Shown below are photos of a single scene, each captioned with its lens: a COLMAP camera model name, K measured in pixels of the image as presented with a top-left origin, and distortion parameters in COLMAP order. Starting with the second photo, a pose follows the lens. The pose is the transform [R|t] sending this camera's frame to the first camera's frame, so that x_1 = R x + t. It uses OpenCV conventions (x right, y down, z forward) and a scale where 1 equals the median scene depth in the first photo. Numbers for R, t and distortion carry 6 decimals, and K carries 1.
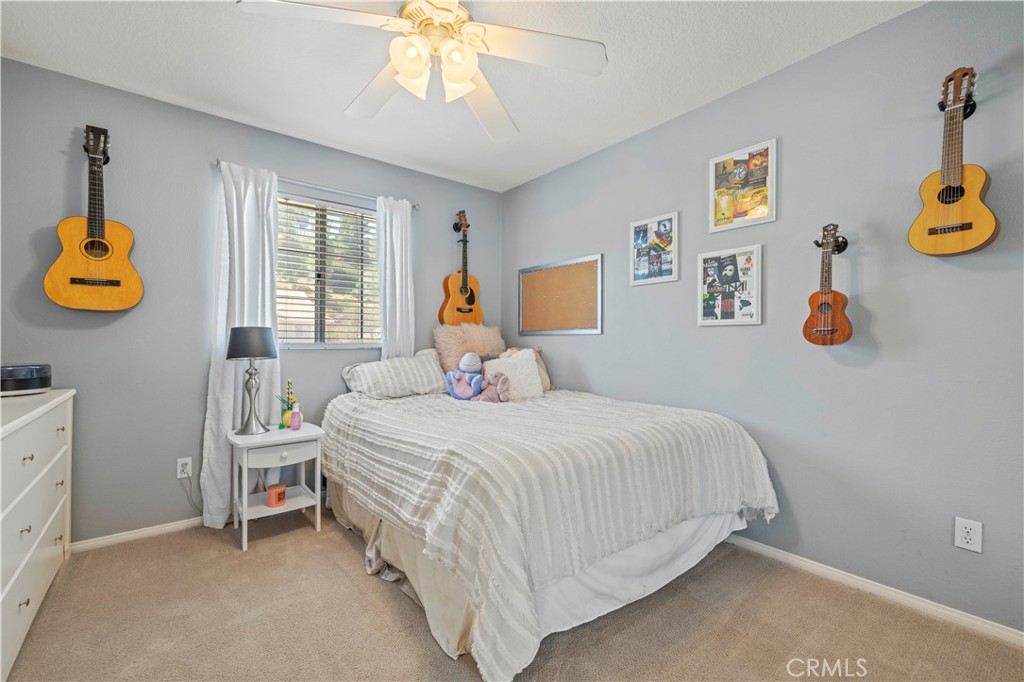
lens RADIAL K [[431.5, 0, 512.0], [0, 431.5, 341.0], [0, 0, 1]] dist [-0.000597, 0.000283]
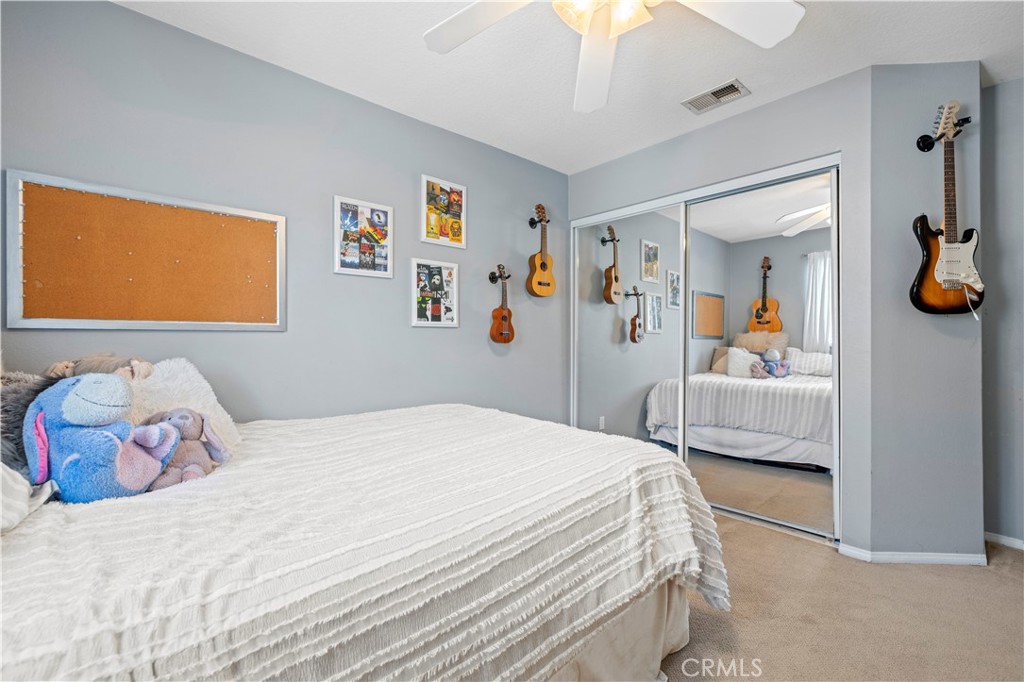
lens RADIAL K [[431.5, 0, 512.0], [0, 431.5, 341.0], [0, 0, 1]] dist [-0.000597, 0.000283]
pose [[-0.071814, -0.016111, 0.997288, -0.654013], [-0.003238, 0.999868, 0.015920, -0.016843], [-0.997413, -0.002086, -0.071856, 0.858021]]
